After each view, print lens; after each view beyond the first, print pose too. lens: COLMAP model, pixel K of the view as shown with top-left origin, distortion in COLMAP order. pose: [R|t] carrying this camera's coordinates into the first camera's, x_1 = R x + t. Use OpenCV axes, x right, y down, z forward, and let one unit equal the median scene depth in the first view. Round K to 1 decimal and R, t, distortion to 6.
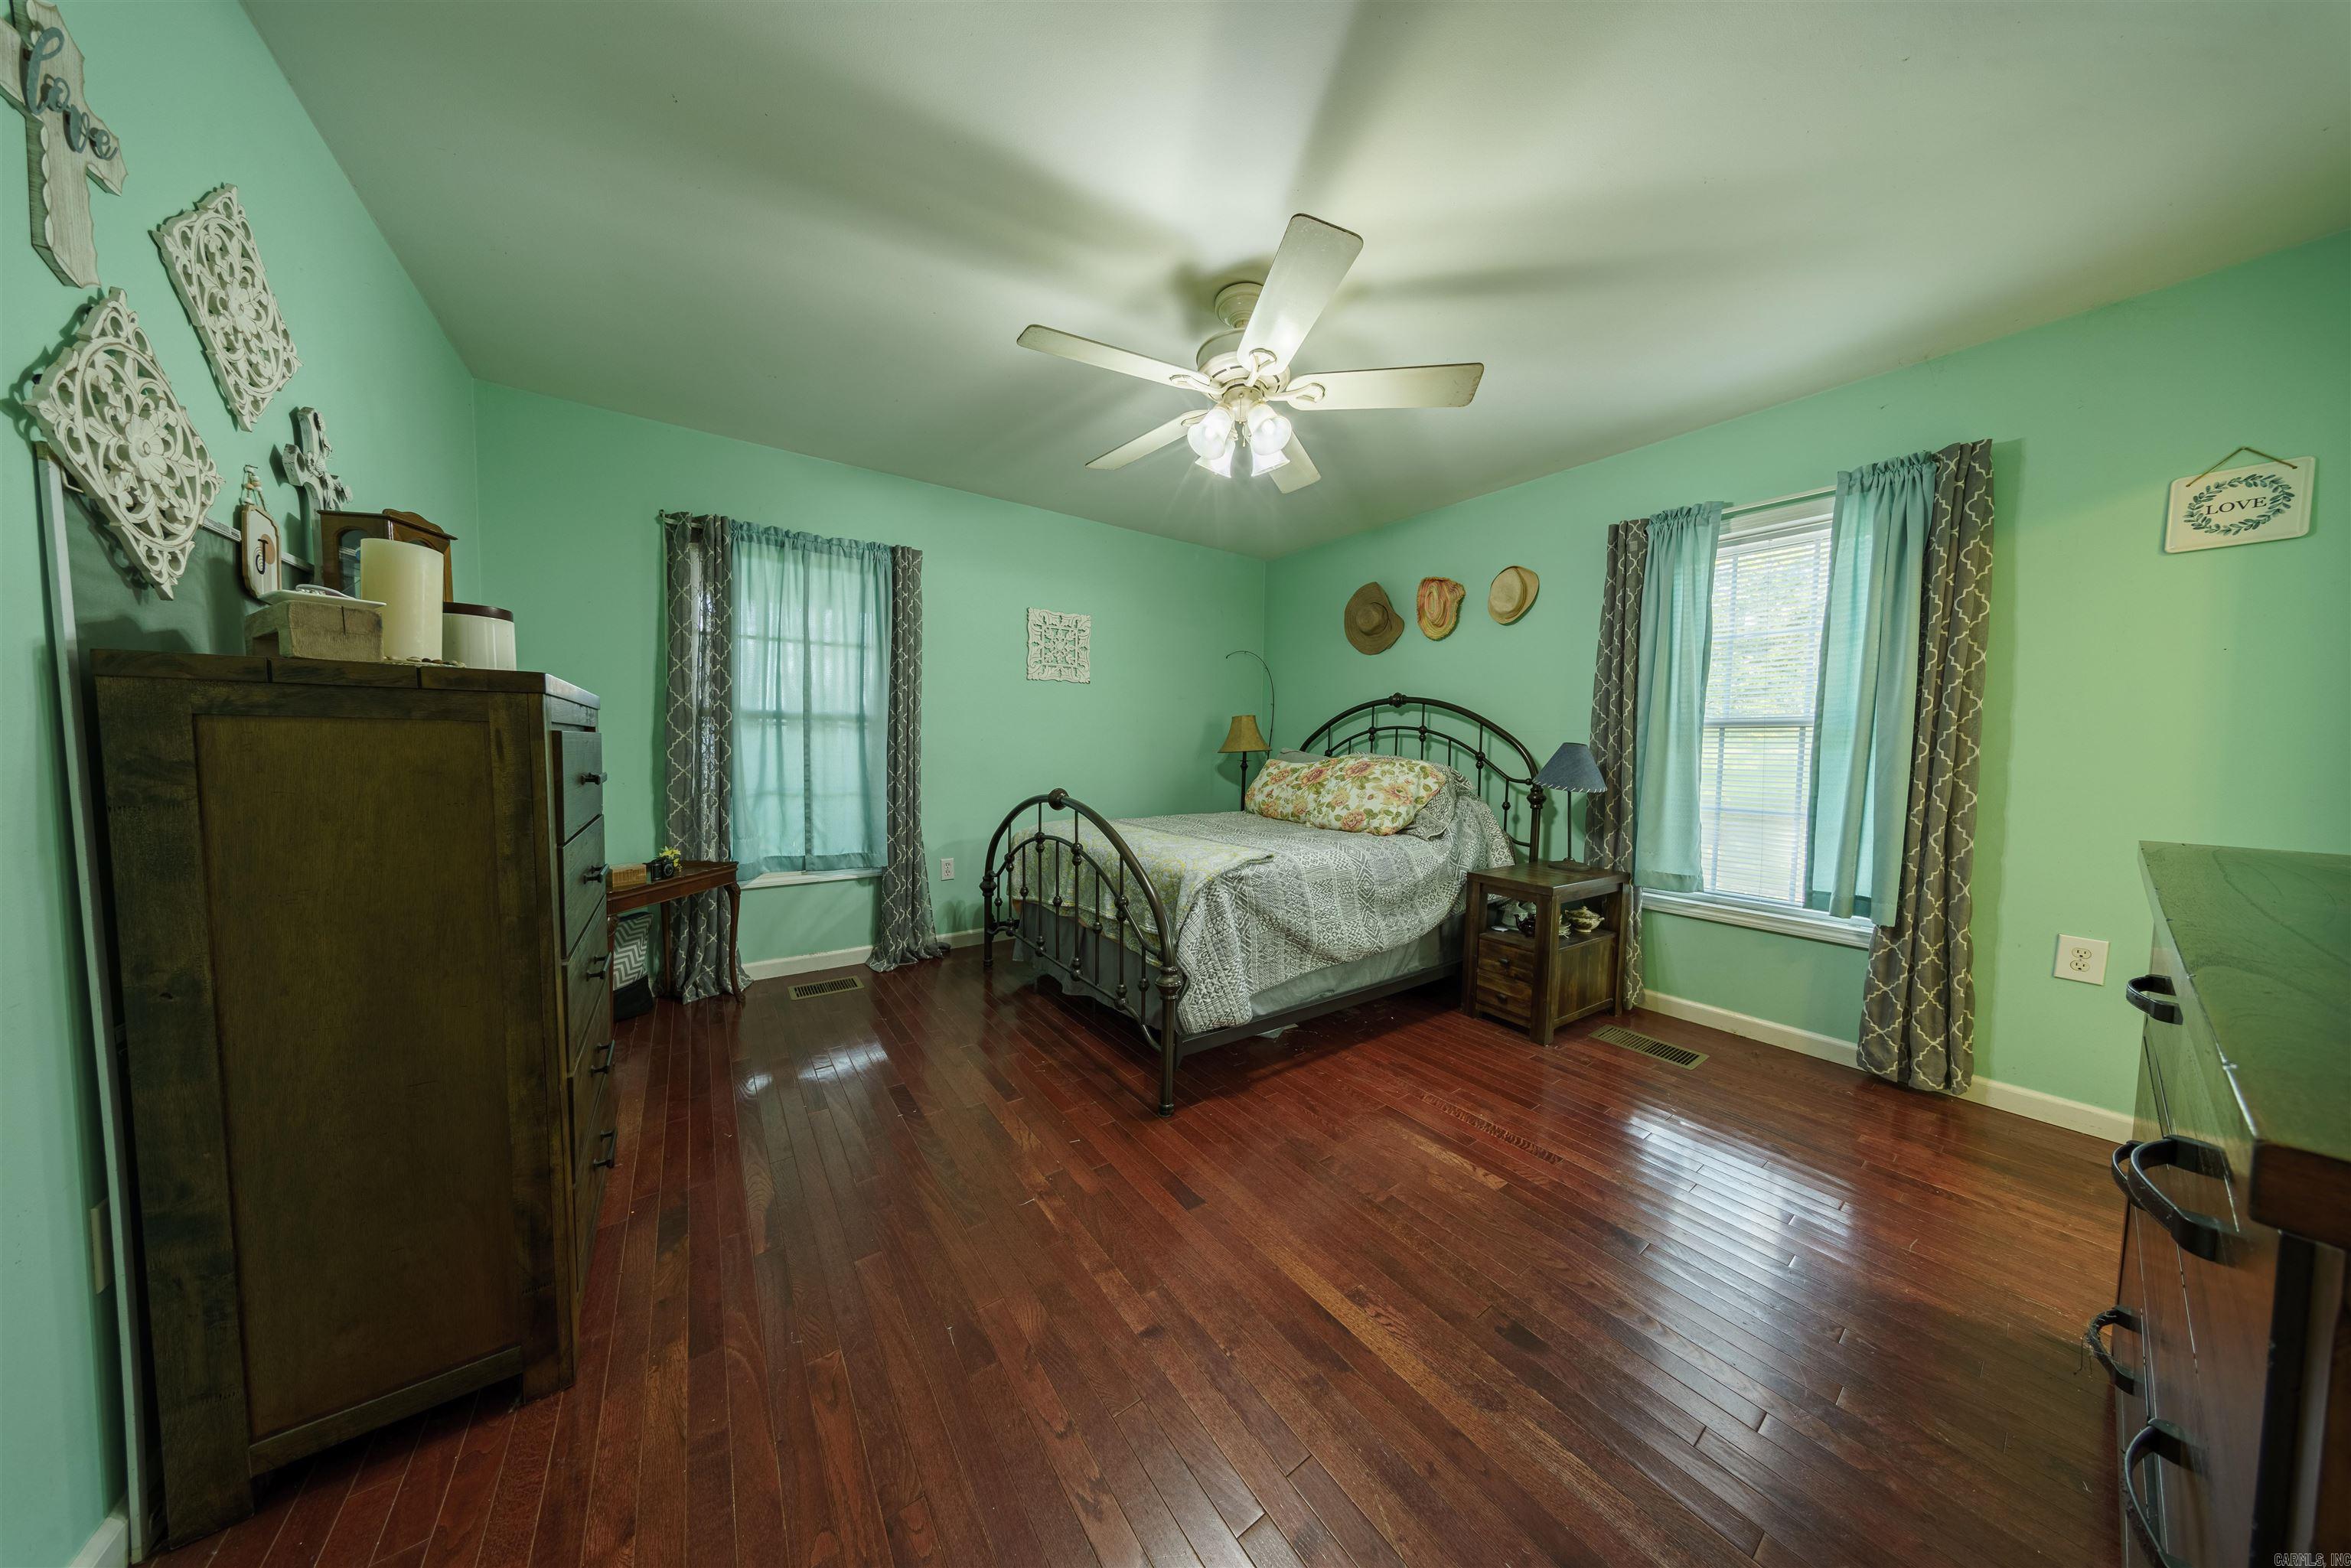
lens RADIAL K [[671.3, 0, 1170.7], [0, 671.3, 784.2], [0, 0, 1]] dist [-0.012797, 0.003274]
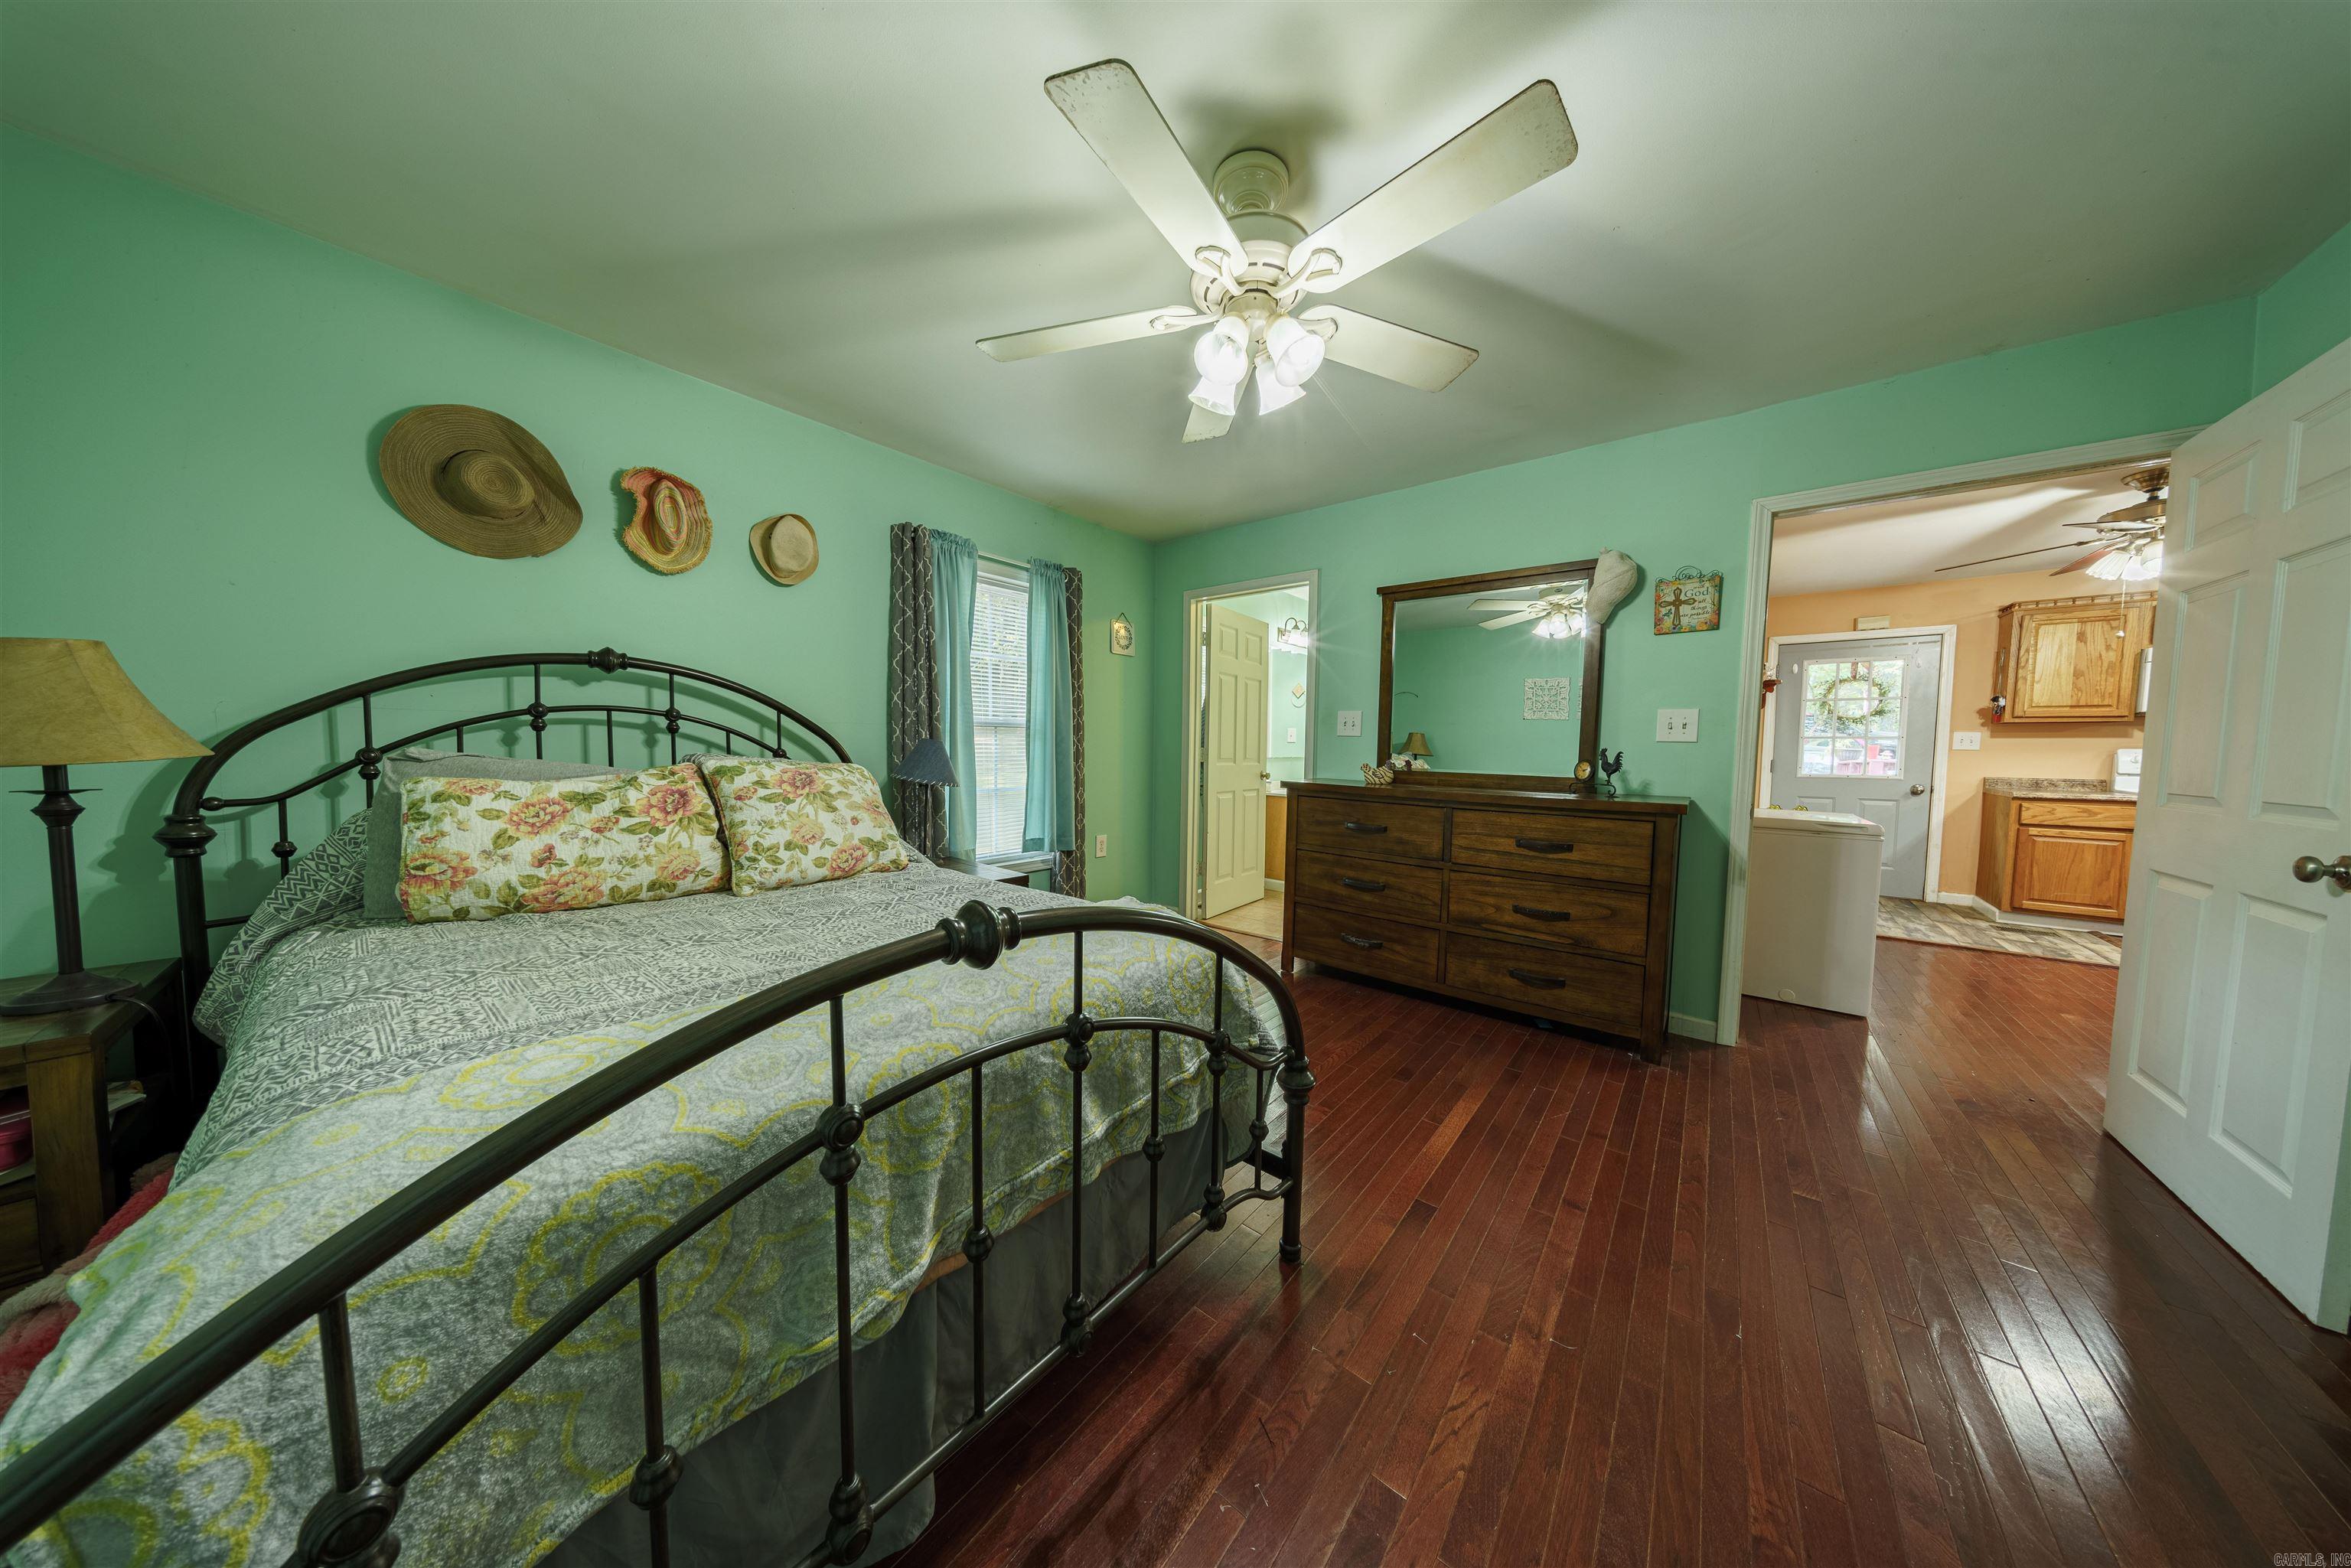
lens RADIAL K [[671.3, 0, 1170.7], [0, 671.3, 784.2], [0, 0, 1]] dist [-0.012797, 0.003274]
pose [[-0.262088, -0.072393, 0.962325, -0.376894], [0.040376, 0.995487, 0.085884, -0.054578], [-0.964199, 0.061364, -0.257983, 0.762456]]
